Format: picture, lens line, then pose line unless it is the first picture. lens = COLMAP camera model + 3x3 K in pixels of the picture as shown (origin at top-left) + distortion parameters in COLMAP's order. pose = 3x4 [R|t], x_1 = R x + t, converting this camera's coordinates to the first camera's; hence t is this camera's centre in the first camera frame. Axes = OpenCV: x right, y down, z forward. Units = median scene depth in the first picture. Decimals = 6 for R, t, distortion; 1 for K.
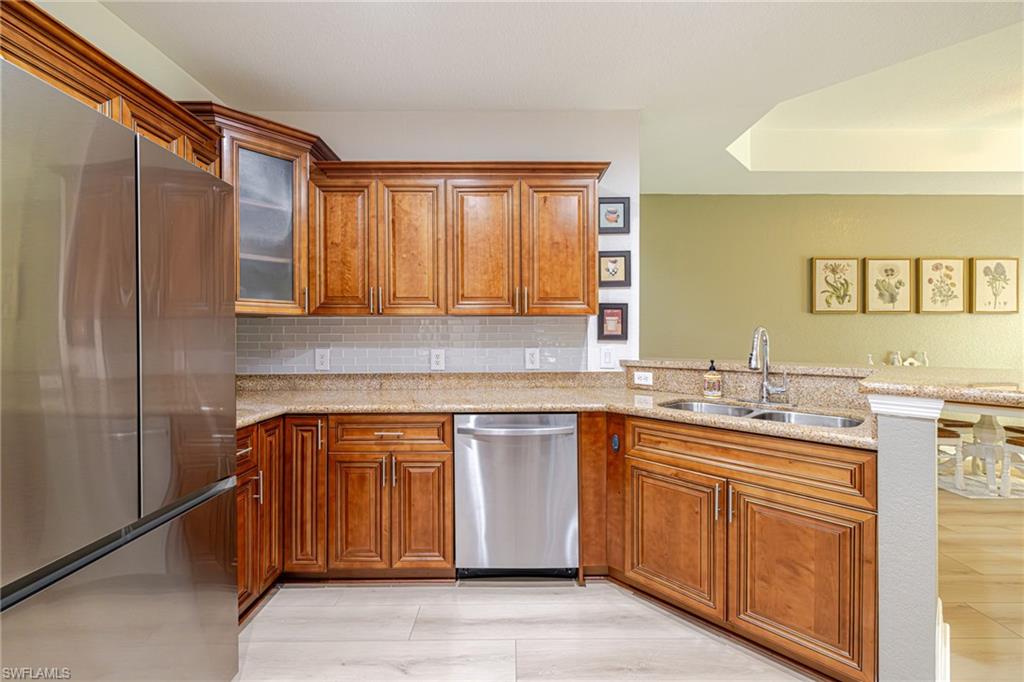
lens RADIAL K [[431.0, 0, 512.5], [0, 431.0, 335.3], [0, 0, 1]] dist [0.002024, -0.000670]
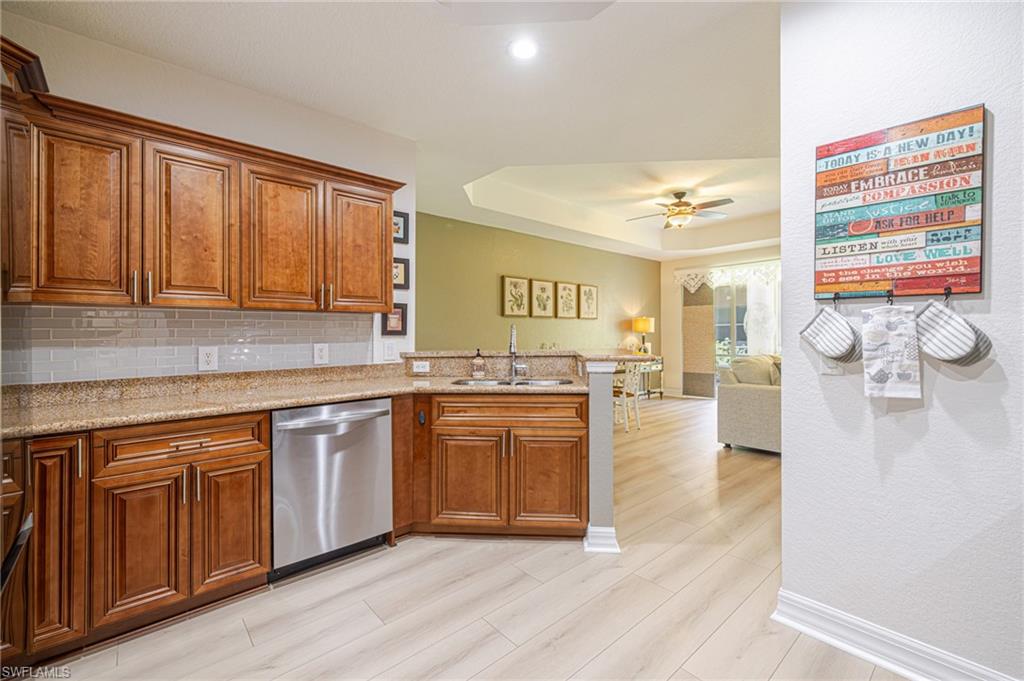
lens RADIAL K [[431.0, 0, 513.0], [0, 431.0, 334.2], [0, 0, 1]] dist [0.002024, -0.000670]
pose [[0.751077, -0.003491, 0.660205, -0.329229], [0.005327, 0.999986, -0.000773, 0.012229], [-0.660193, 0.004097, 0.751085, -0.077955]]
